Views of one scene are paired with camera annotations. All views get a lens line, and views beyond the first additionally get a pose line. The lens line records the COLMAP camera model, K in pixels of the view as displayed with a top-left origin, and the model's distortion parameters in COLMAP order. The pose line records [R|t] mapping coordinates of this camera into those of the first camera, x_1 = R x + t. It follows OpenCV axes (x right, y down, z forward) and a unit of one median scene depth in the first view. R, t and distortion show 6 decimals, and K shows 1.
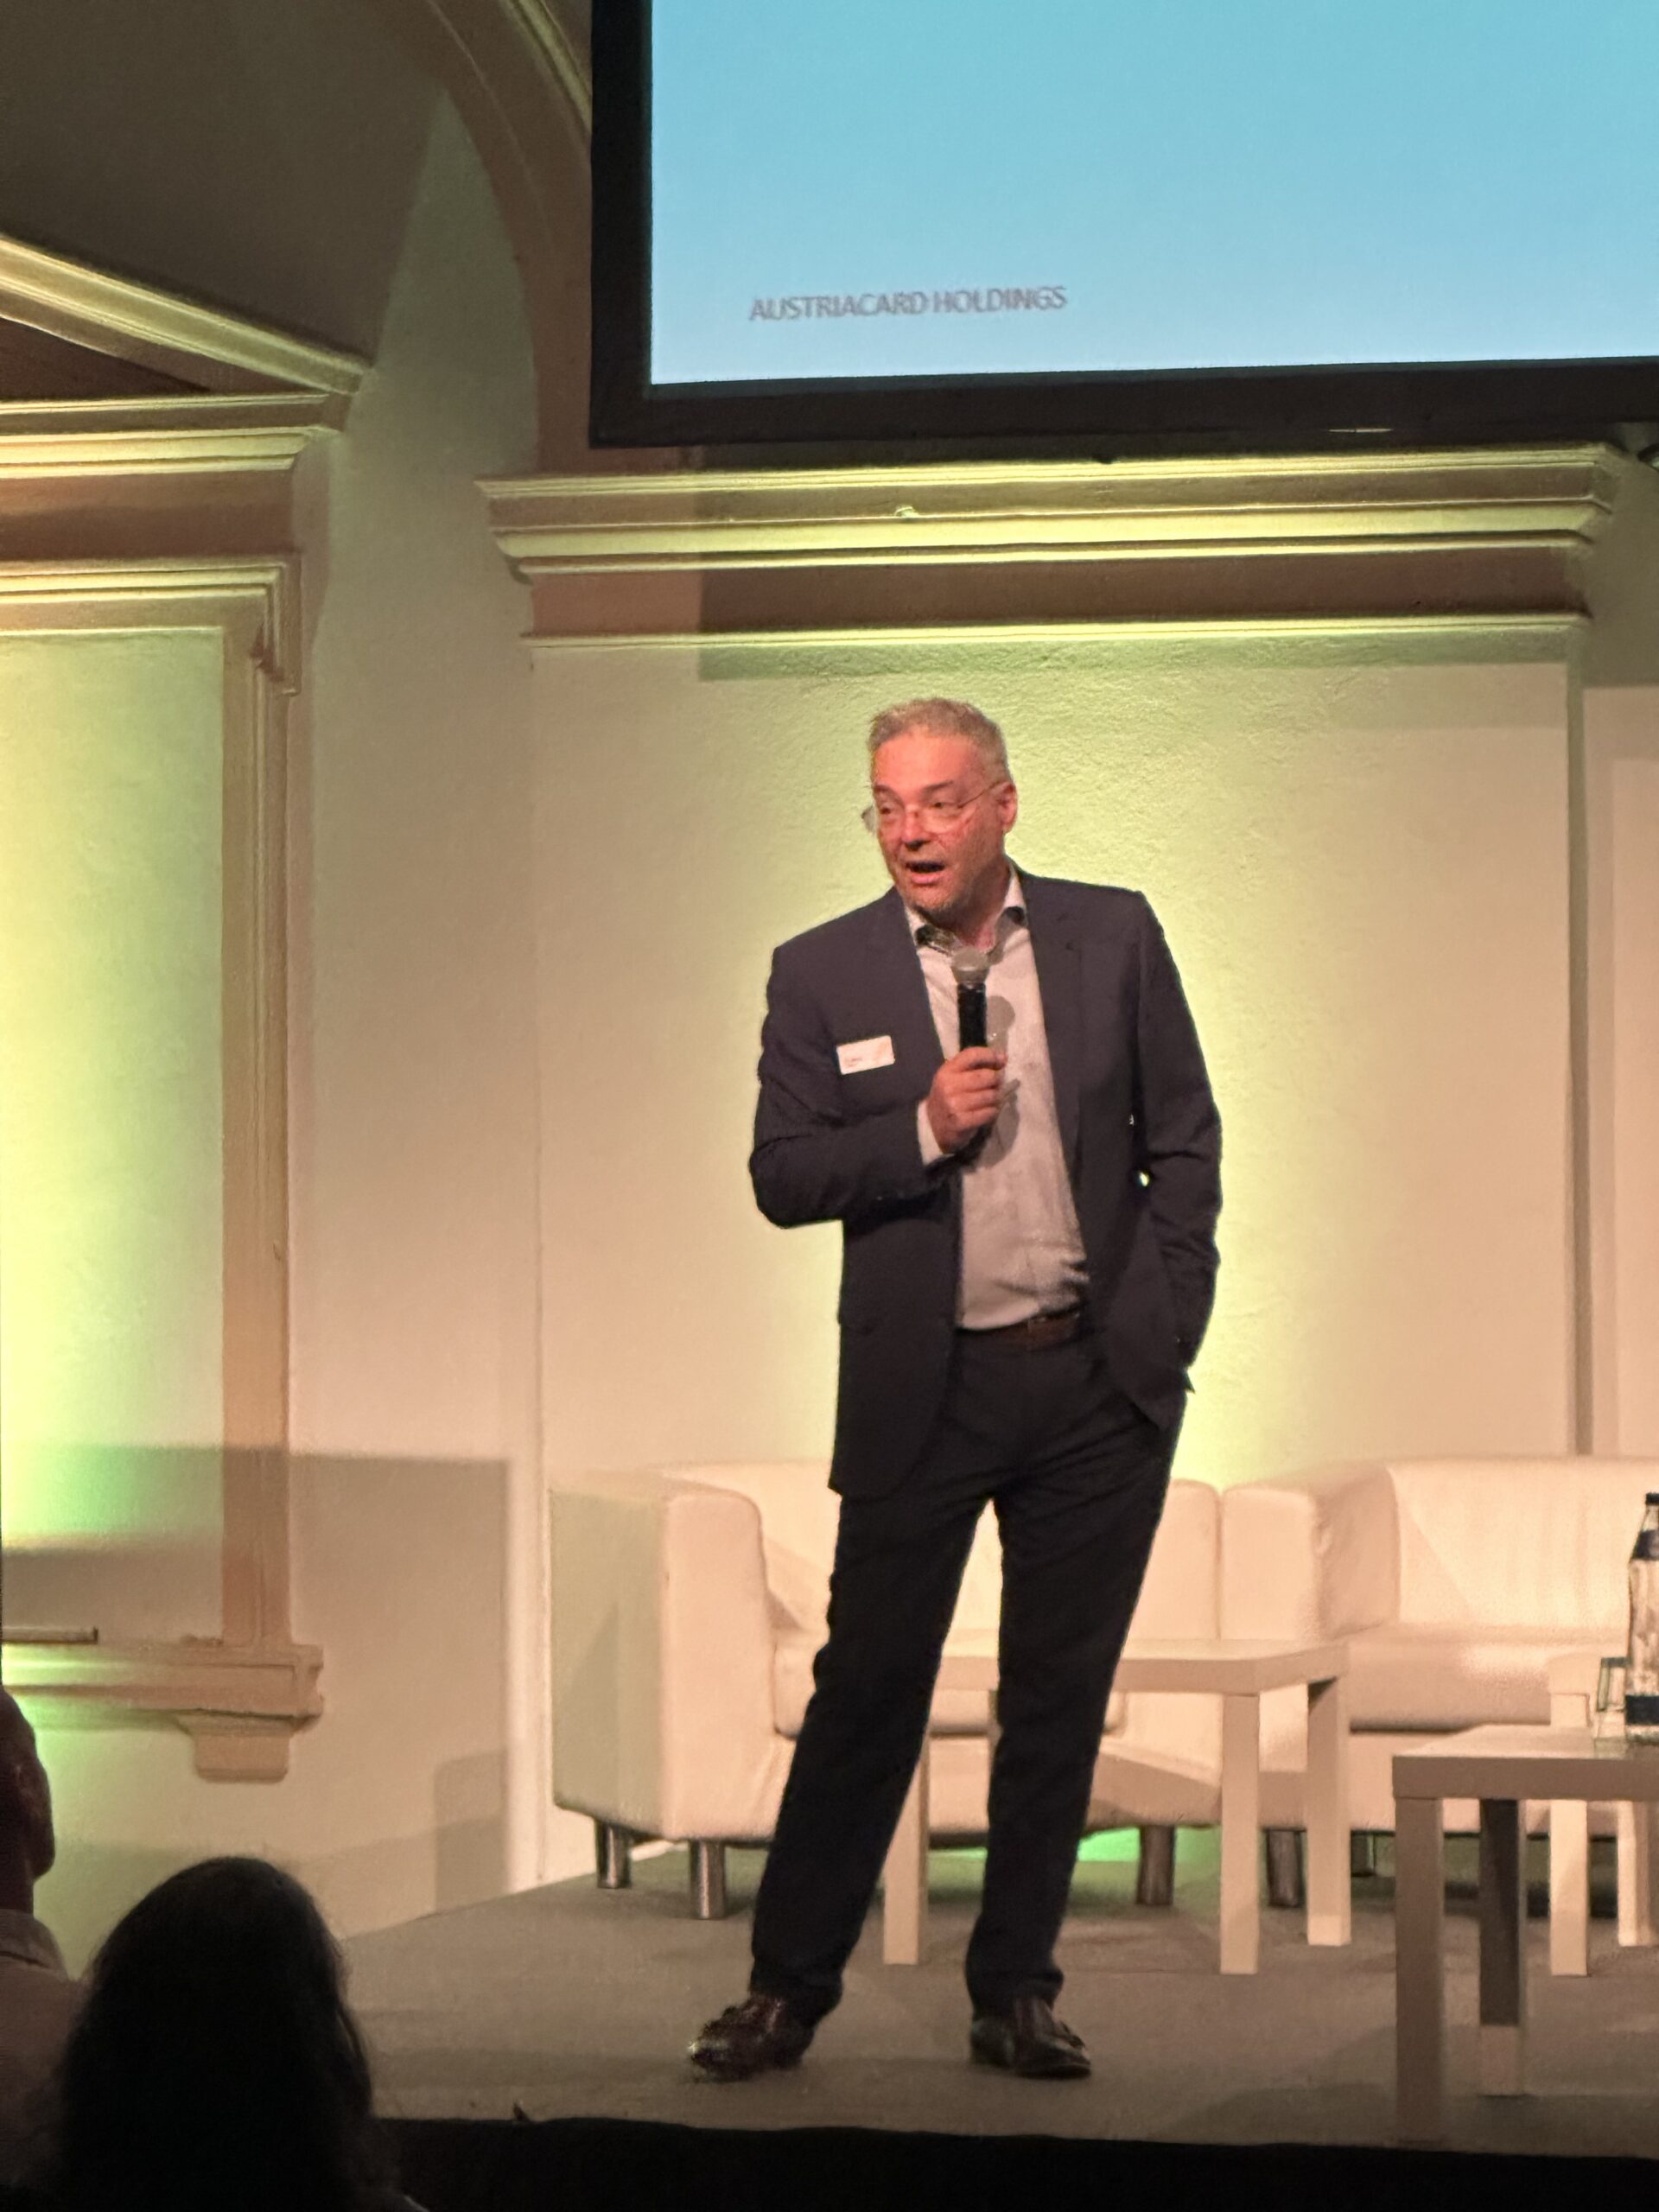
lens RADIAL K [[8281.9, 0, 831.1], [0, 8281.9, 1105.3], [0, 0, 1]] dist [-0.297456, 0.000000]
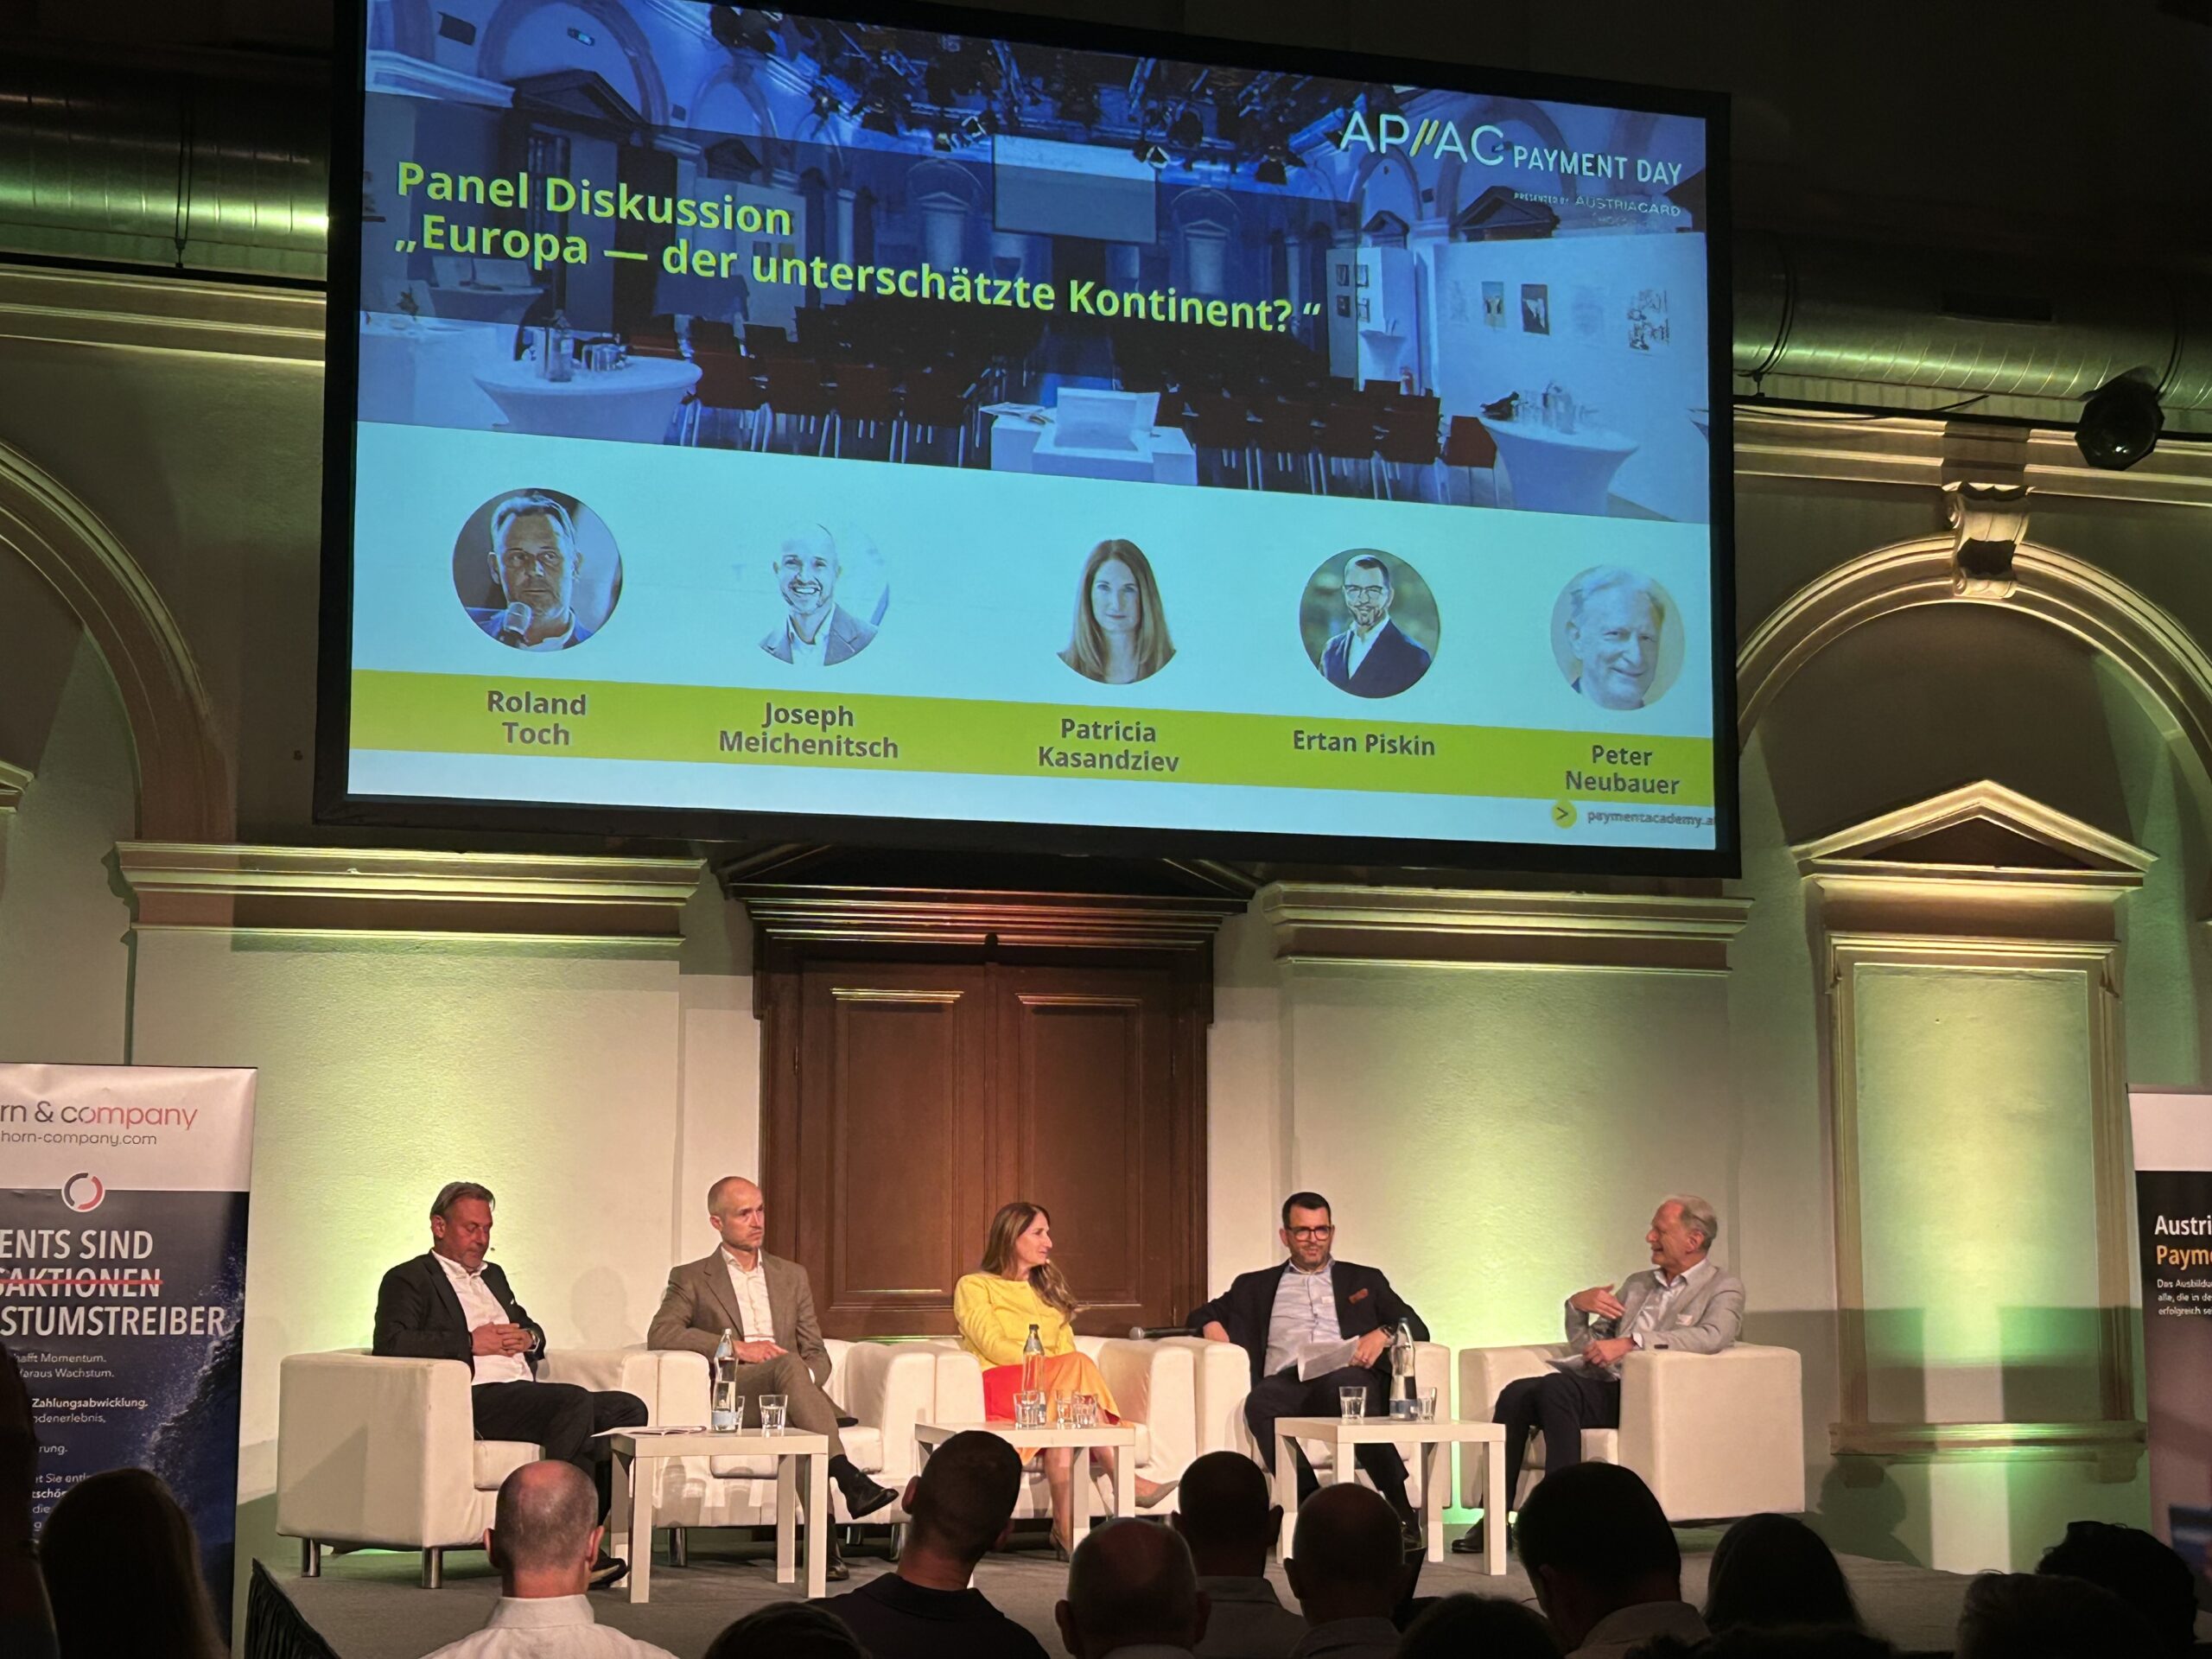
lens RADIAL K [[3392.0, 0, 1127.2], [0, 3392.0, 846.3], [0, 0, 1]] dist [0.102418, 0.000000]
pose [[0.836160, 0.067037, 0.544373, -0.287760], [-0.009081, 0.994059, -0.108465, 0.010464], [-0.548410, 0.085751, 0.831801, 0.208418]]
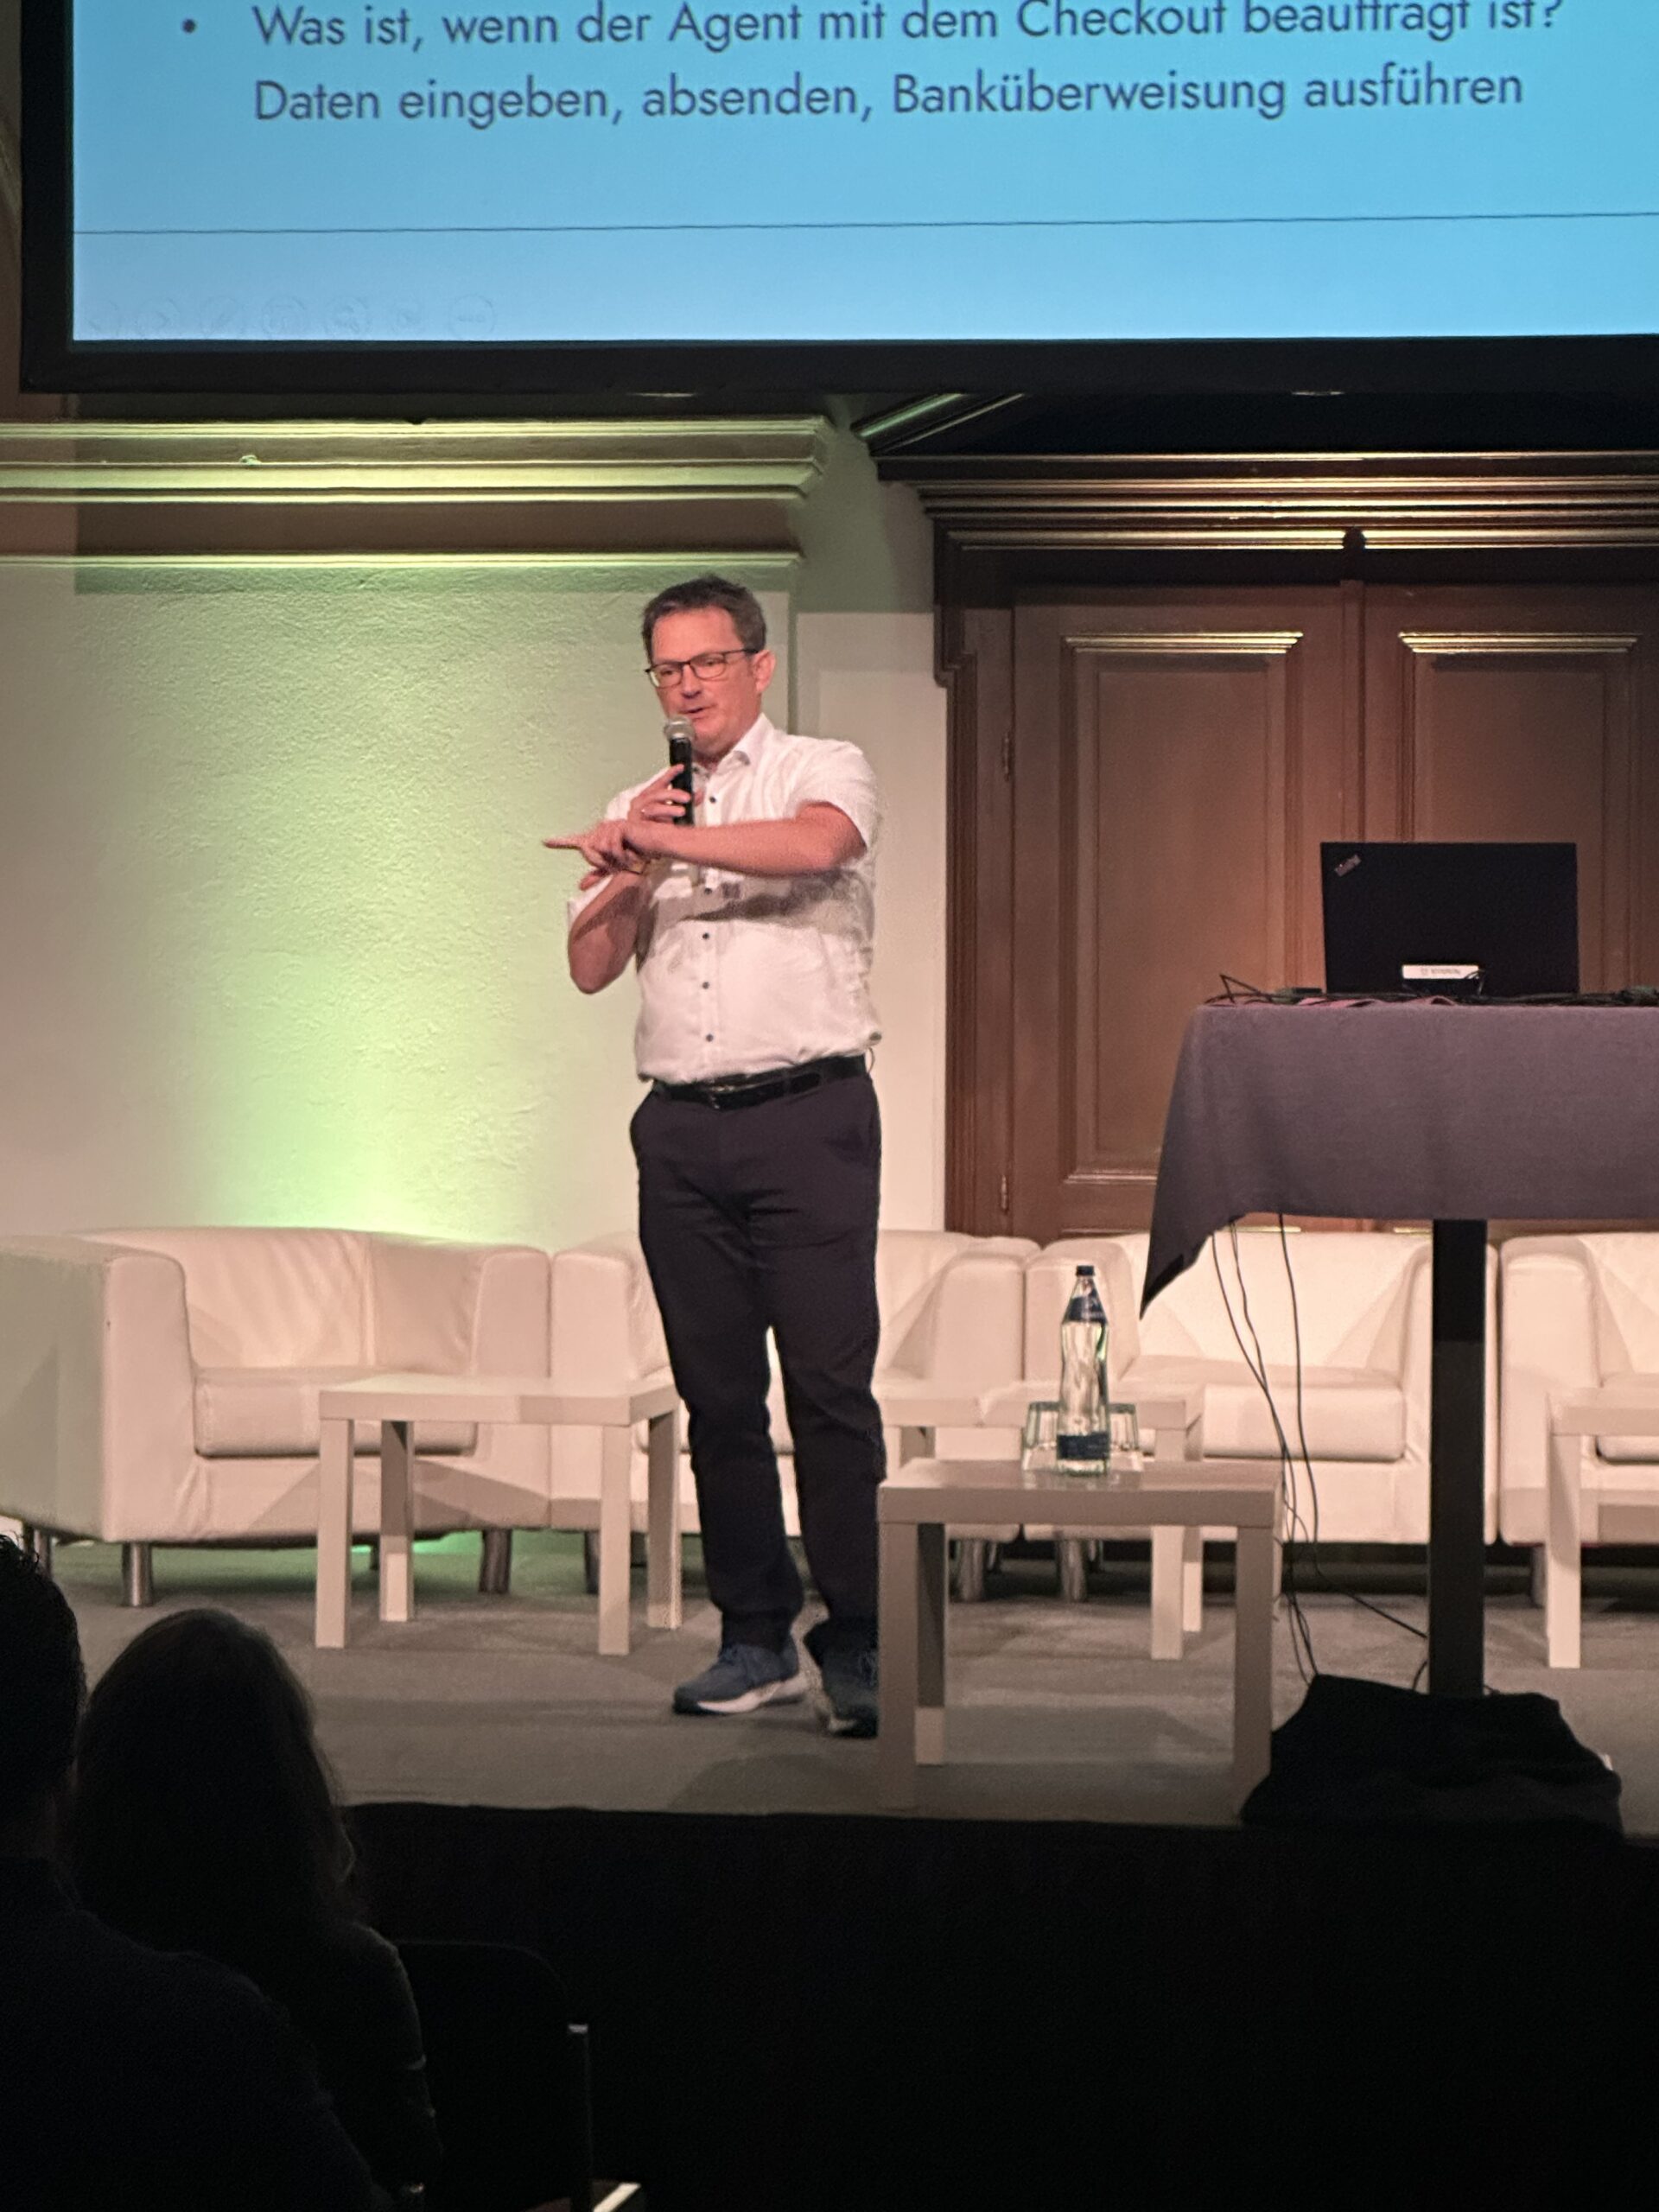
lens RADIAL K [[6066.0, 0, 765.2], [0, 6066.0, 1046.4], [0, 0, 1]] dist [0.013302, 0.000000]
pose [[0.987022, 0.009931, 0.160279, -0.059909], [-0.012288, 0.999830, 0.013720, 0.002424], [-0.160115, -0.015511, 0.986976, 0.093500]]
